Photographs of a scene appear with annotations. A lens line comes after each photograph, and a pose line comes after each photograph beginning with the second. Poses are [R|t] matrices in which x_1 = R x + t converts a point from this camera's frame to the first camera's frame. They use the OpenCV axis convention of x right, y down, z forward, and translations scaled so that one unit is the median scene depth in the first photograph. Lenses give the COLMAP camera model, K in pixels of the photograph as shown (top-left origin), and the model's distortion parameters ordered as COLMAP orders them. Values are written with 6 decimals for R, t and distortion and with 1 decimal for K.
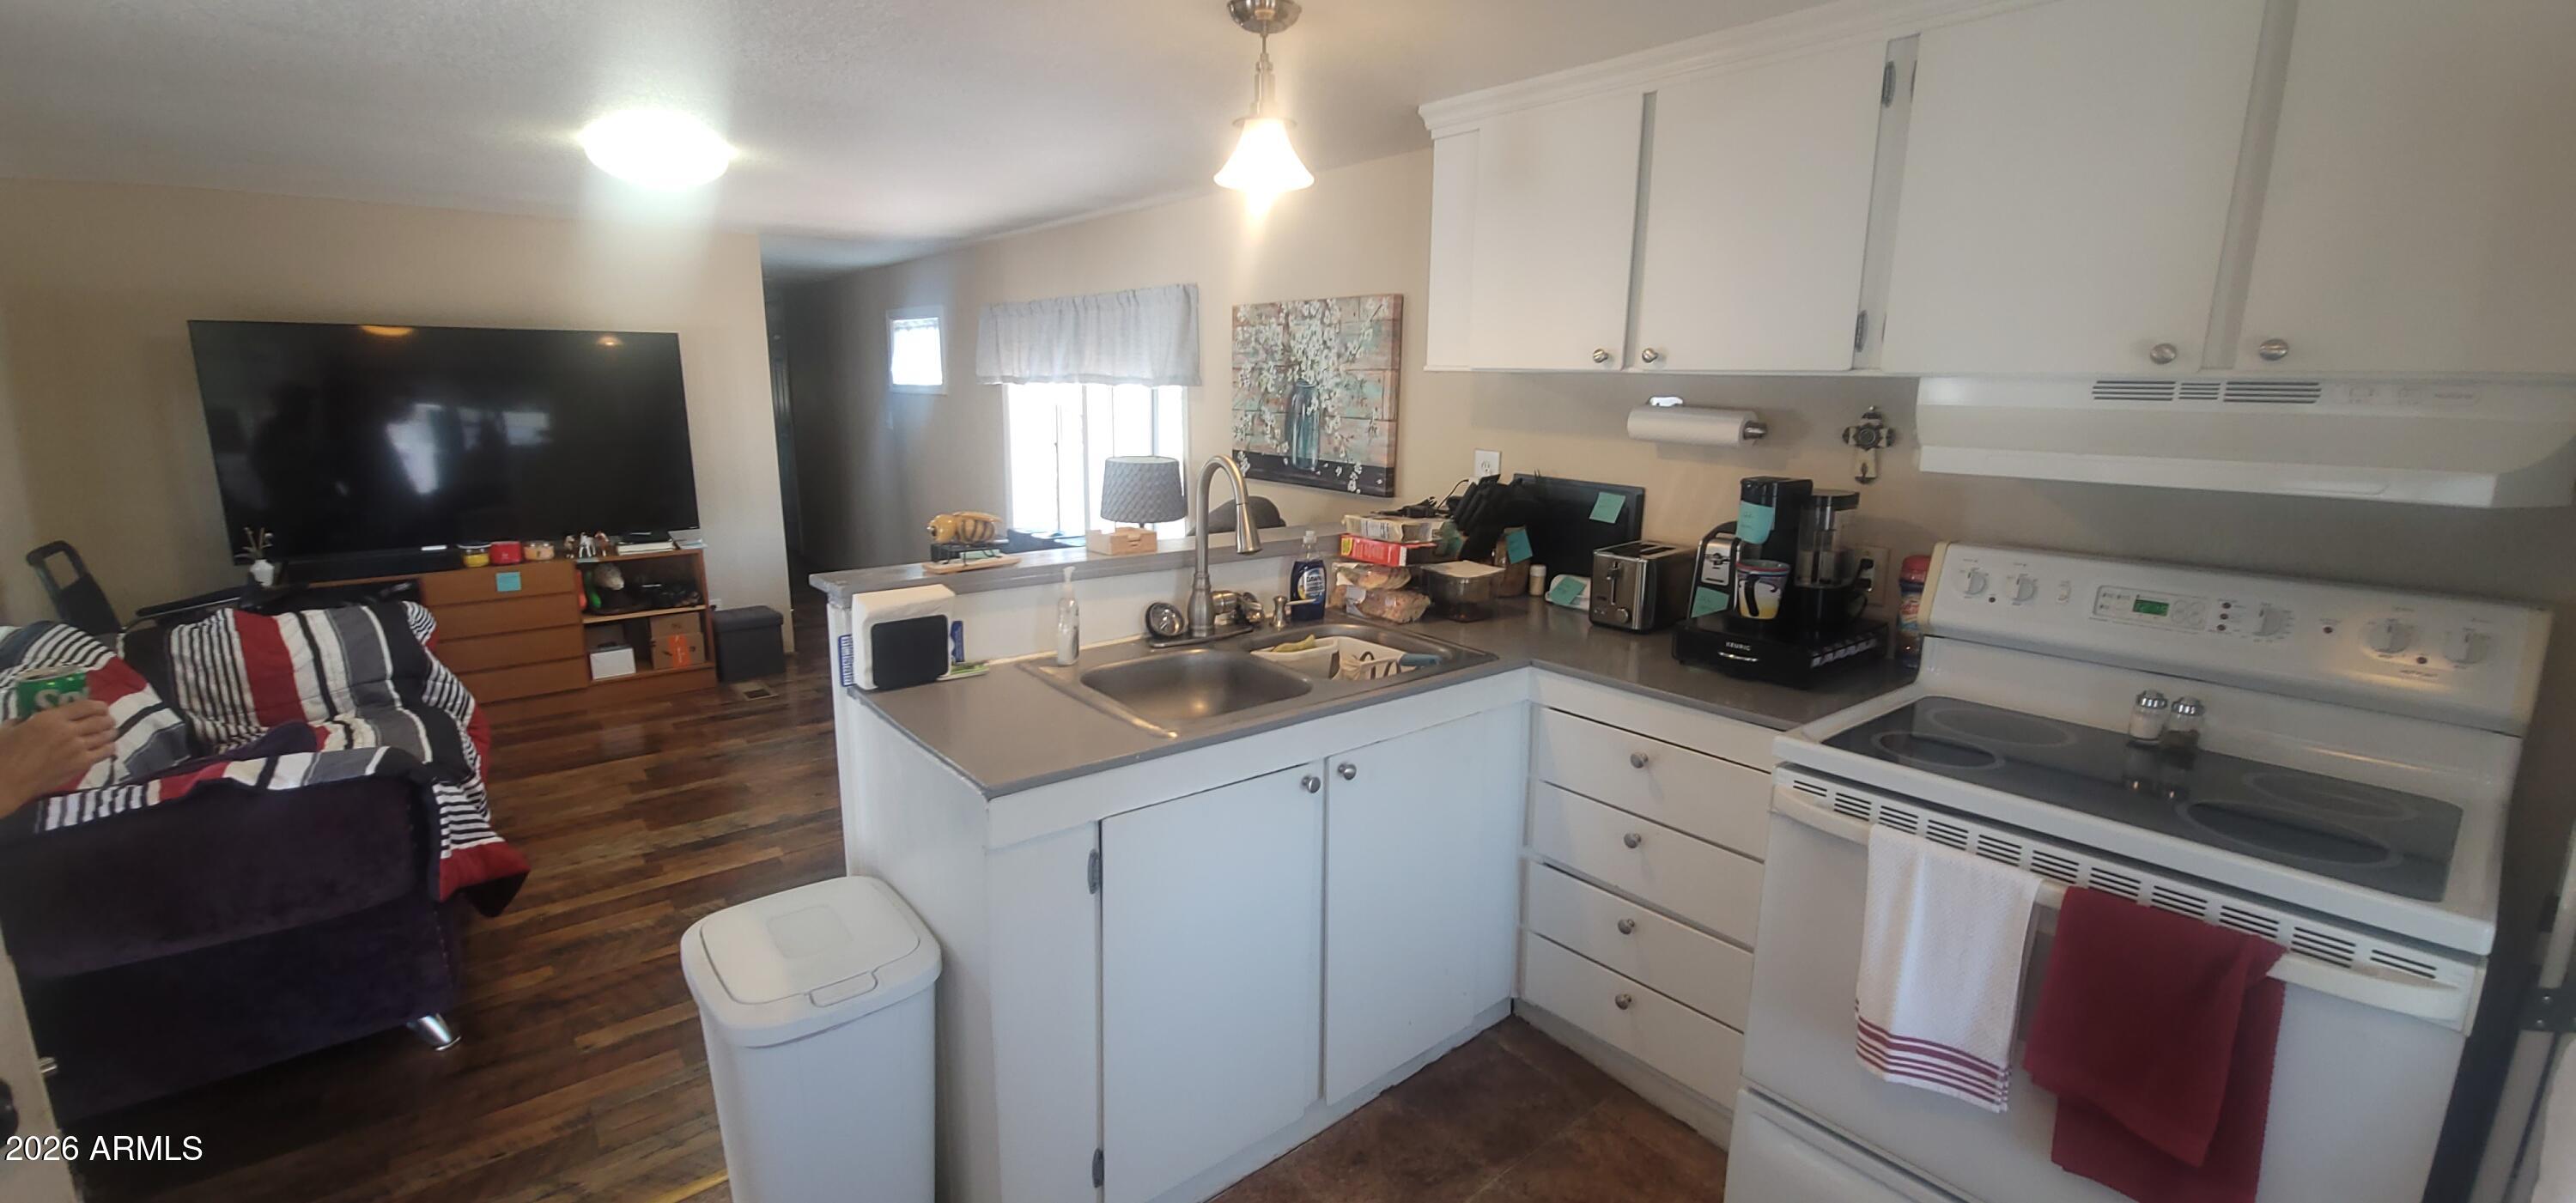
lens RADIAL K [[1028.2, 0, 1303.3], [0, 1028.2, 590.5], [0, 0, 1]] dist [-0.009968, -0.000154]
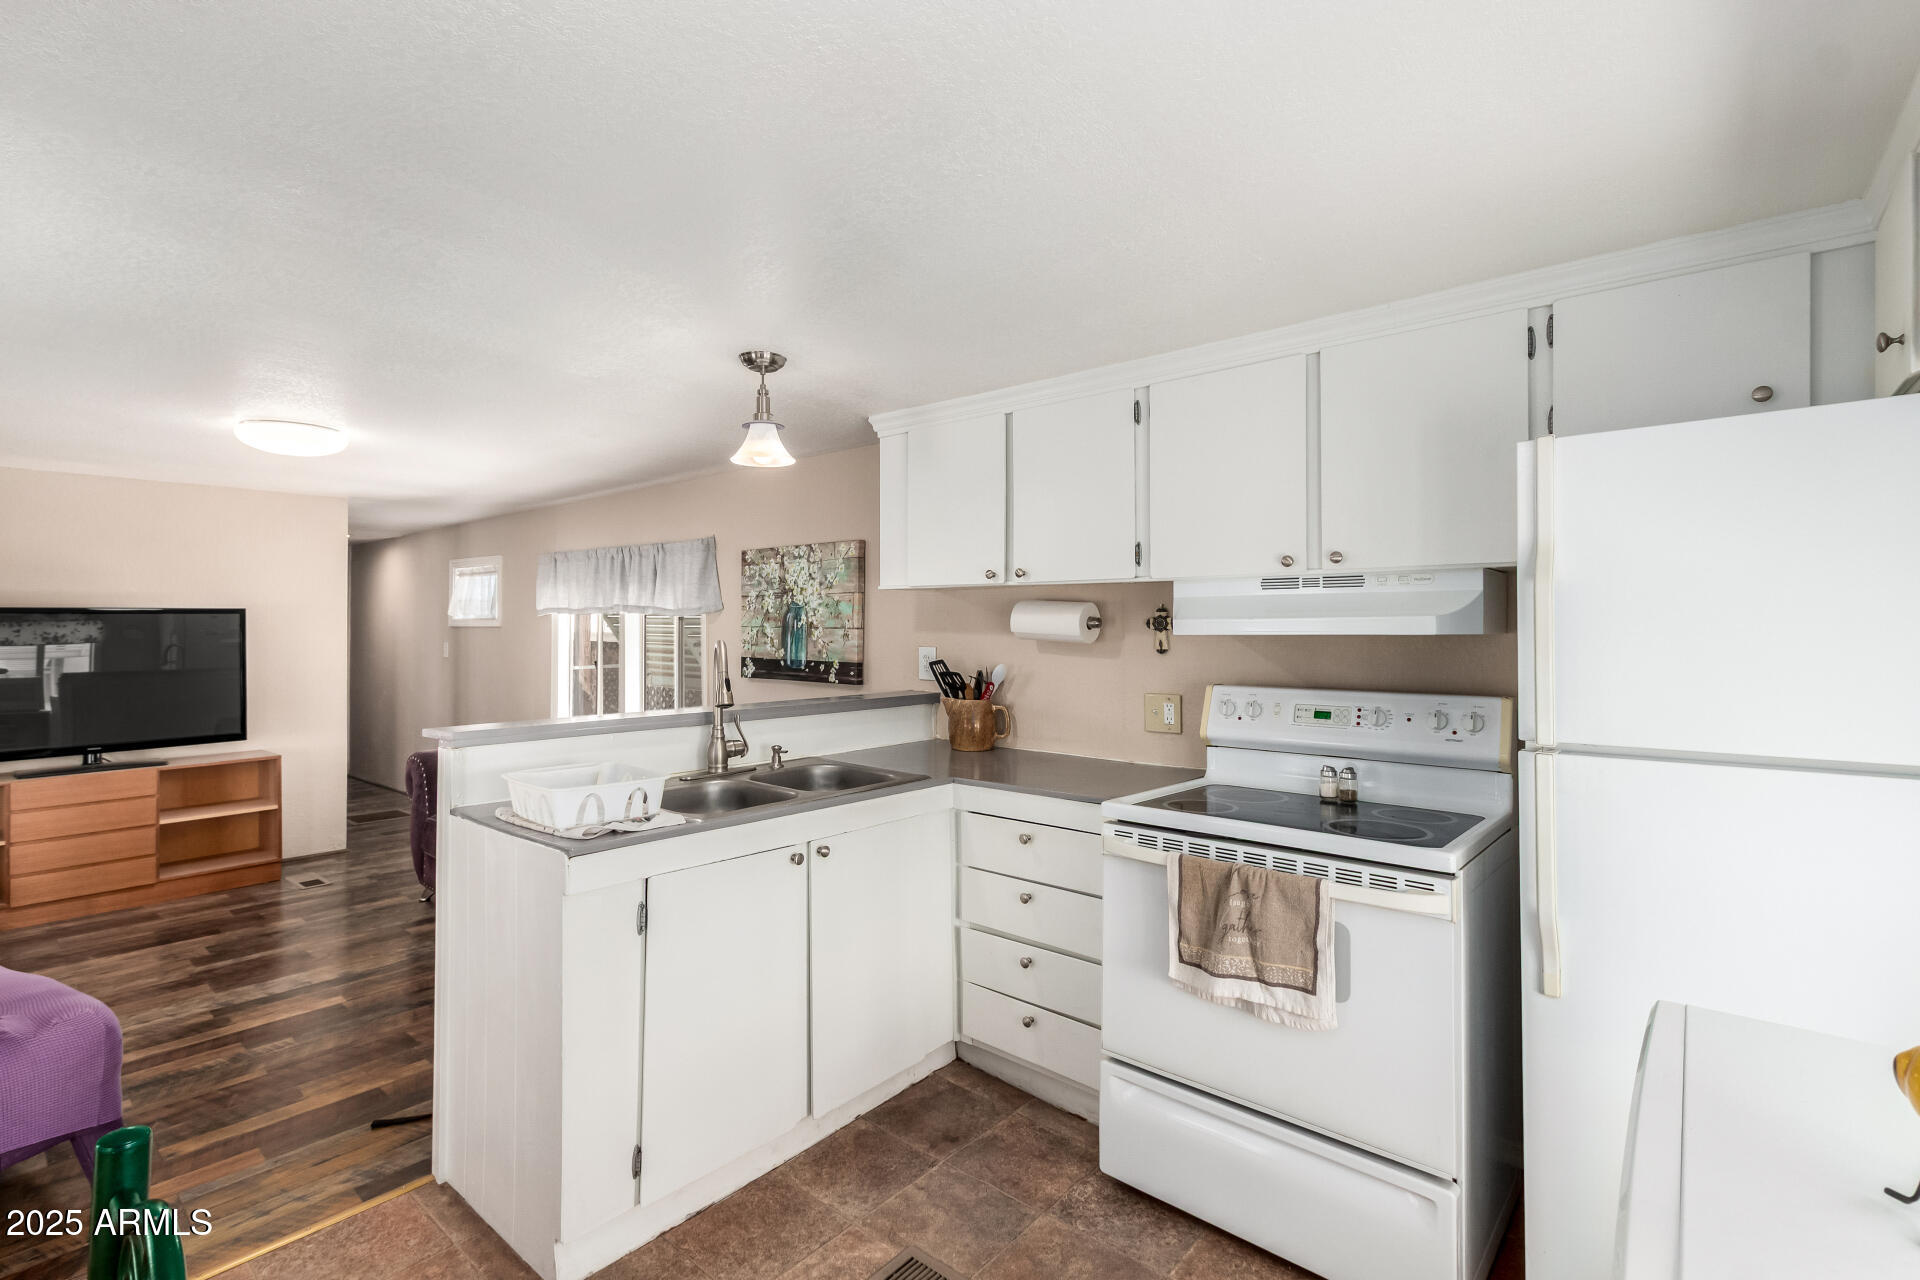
lens RADIAL K [[883.0, 0, 943.5], [0, 883.0, 614.3], [0, 0, 1]] dist [-0.005000, -0.000872]
pose [[0.987357, -0.011262, 0.158112, 0.010068], [0.044617, 0.976889, -0.209038, 0.068783], [-0.152103, 0.213450, 0.965041, -0.164337]]
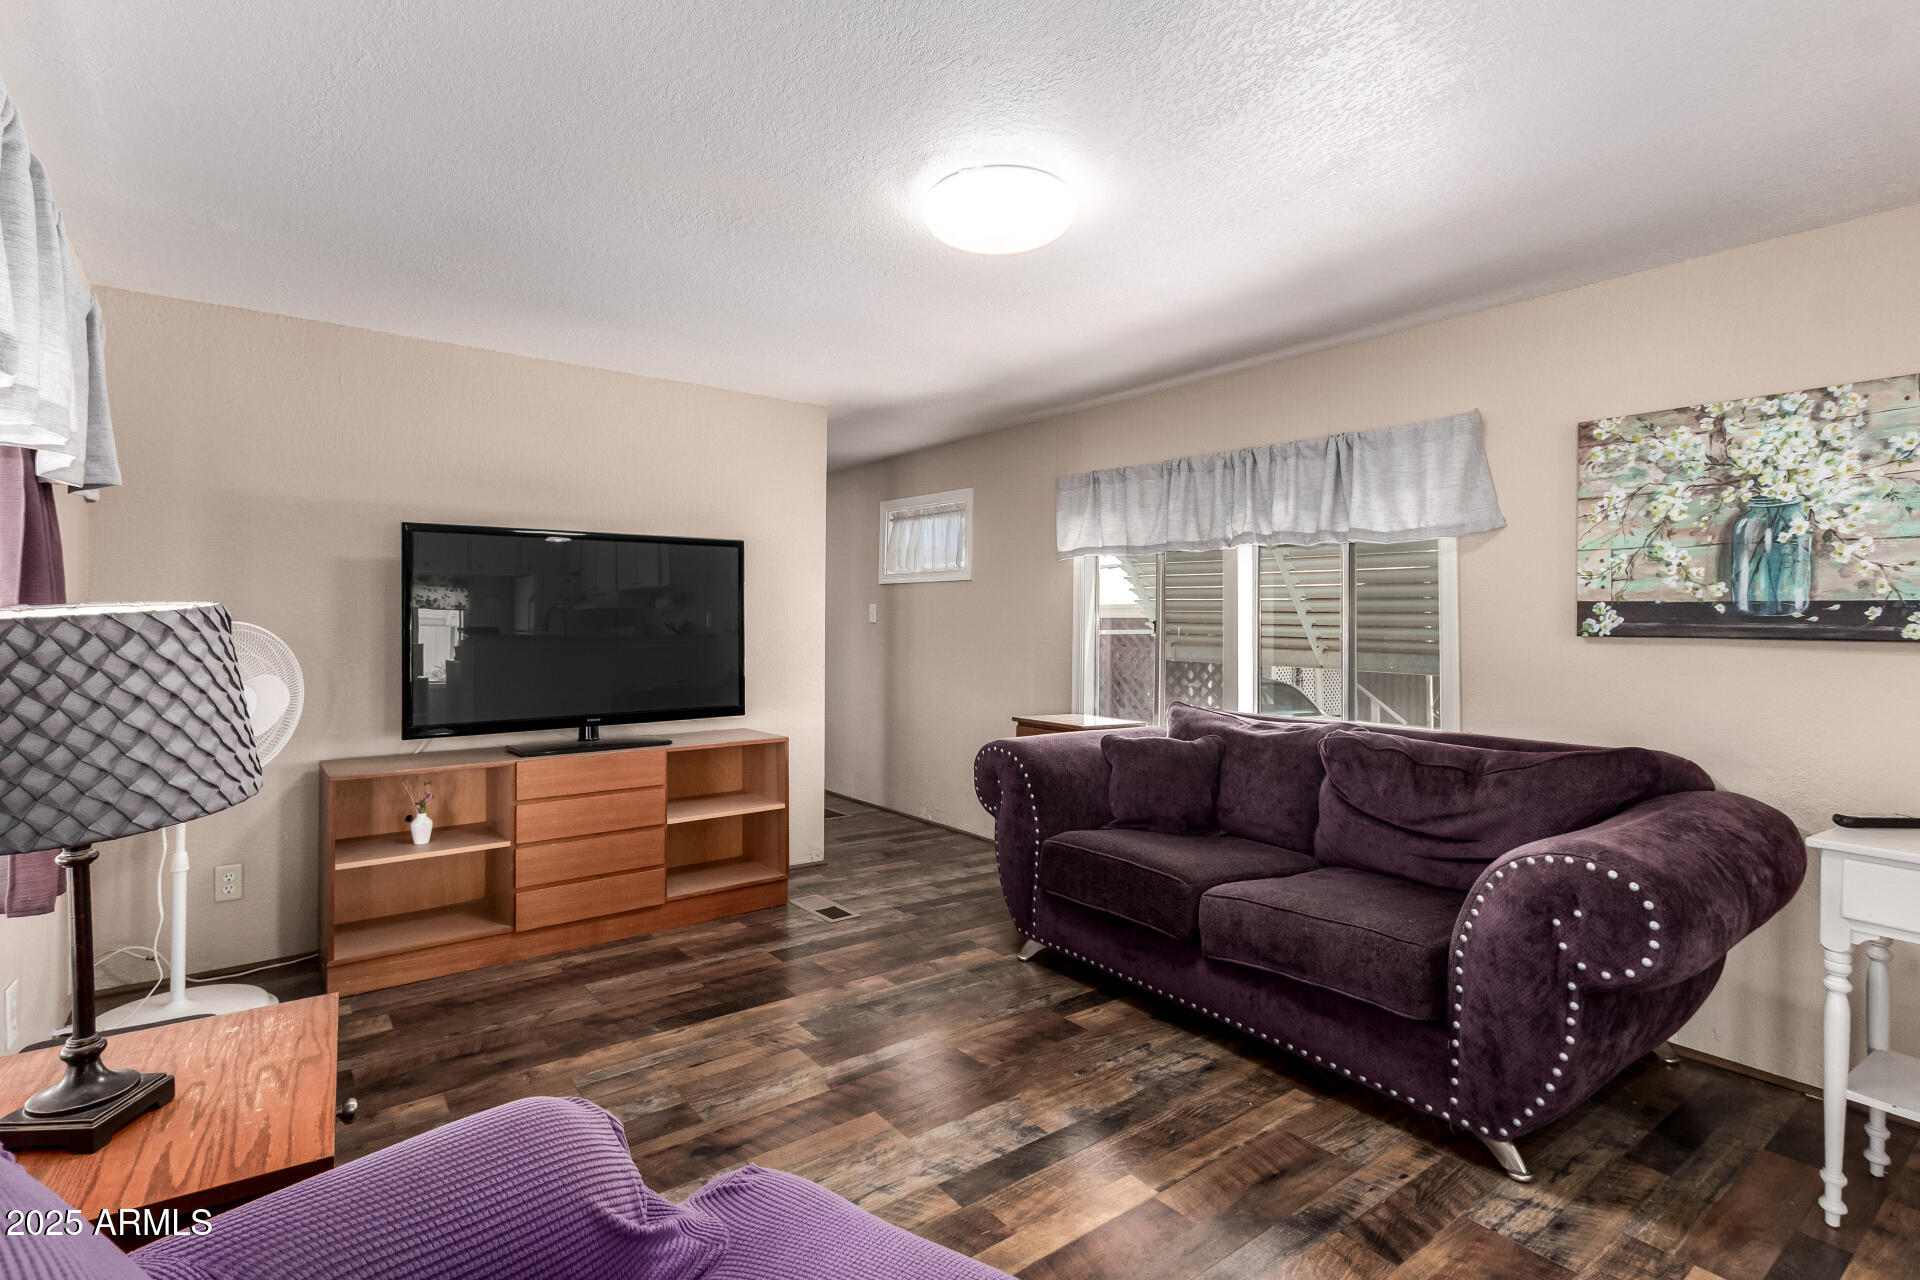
lens RADIAL K [[899.4, 0, 945.4], [0, 899.4, 625.9], [0, 0, 1]] dist [-0.000866, -0.000171]
pose [[0.998506, -0.000528, -0.054643, -0.619866], [-0.010385, 0.979898, -0.199227, 0.025733], [0.053650, 0.199497, 0.978429, 0.381878]]
